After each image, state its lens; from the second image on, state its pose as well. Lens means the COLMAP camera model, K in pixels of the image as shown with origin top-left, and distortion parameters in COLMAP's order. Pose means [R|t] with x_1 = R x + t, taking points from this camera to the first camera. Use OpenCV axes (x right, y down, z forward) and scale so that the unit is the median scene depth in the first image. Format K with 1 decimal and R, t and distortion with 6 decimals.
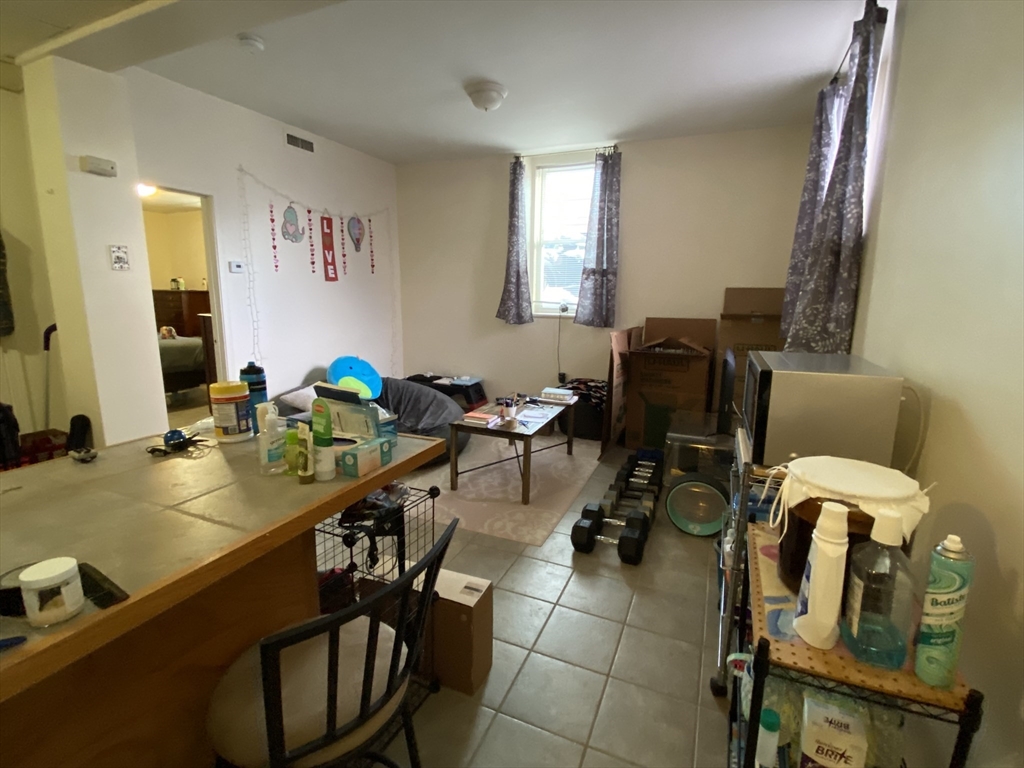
lens RADIAL K [[480.2, 0, 508.4], [0, 480.2, 384.2], [0, 0, 1]] dist [0.061526, -0.044139]
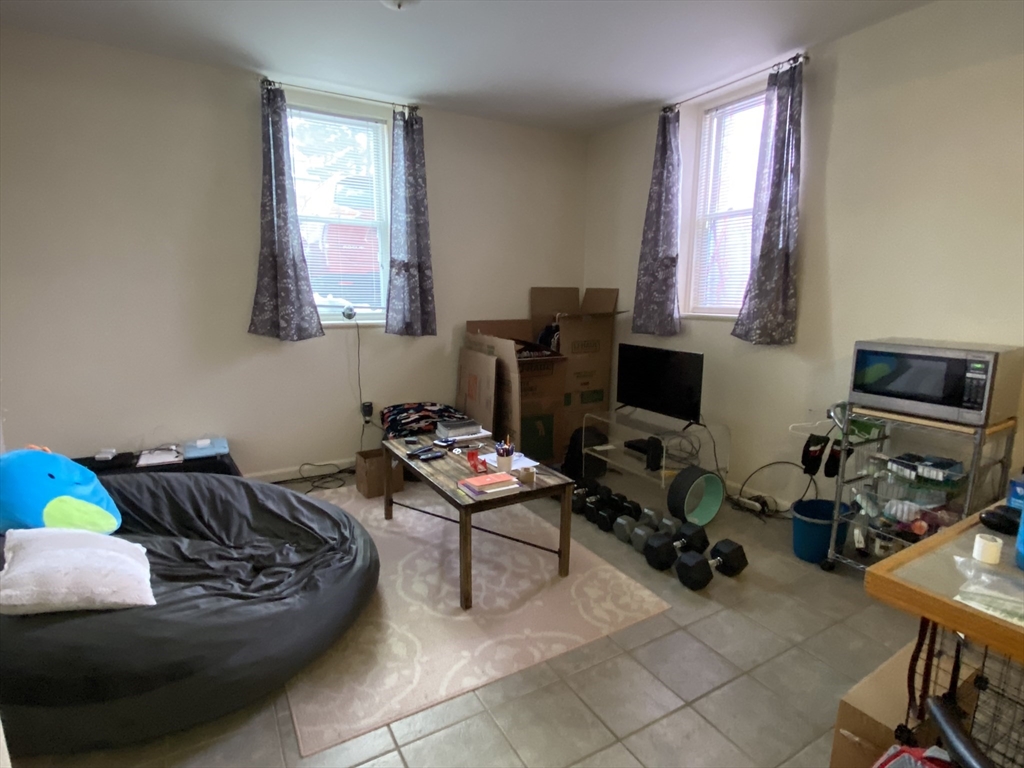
lens RADIAL K [[531.1, 0, 511.0], [0, 531.1, 385.4], [0, 0, 1]] dist [0.066791, -0.075970]
pose [[0.581060, -0.149456, 0.800020, -0.450645], [0.157259, 0.985087, 0.069811, -0.080136], [-0.798523, 0.085245, 0.595898, 0.390139]]
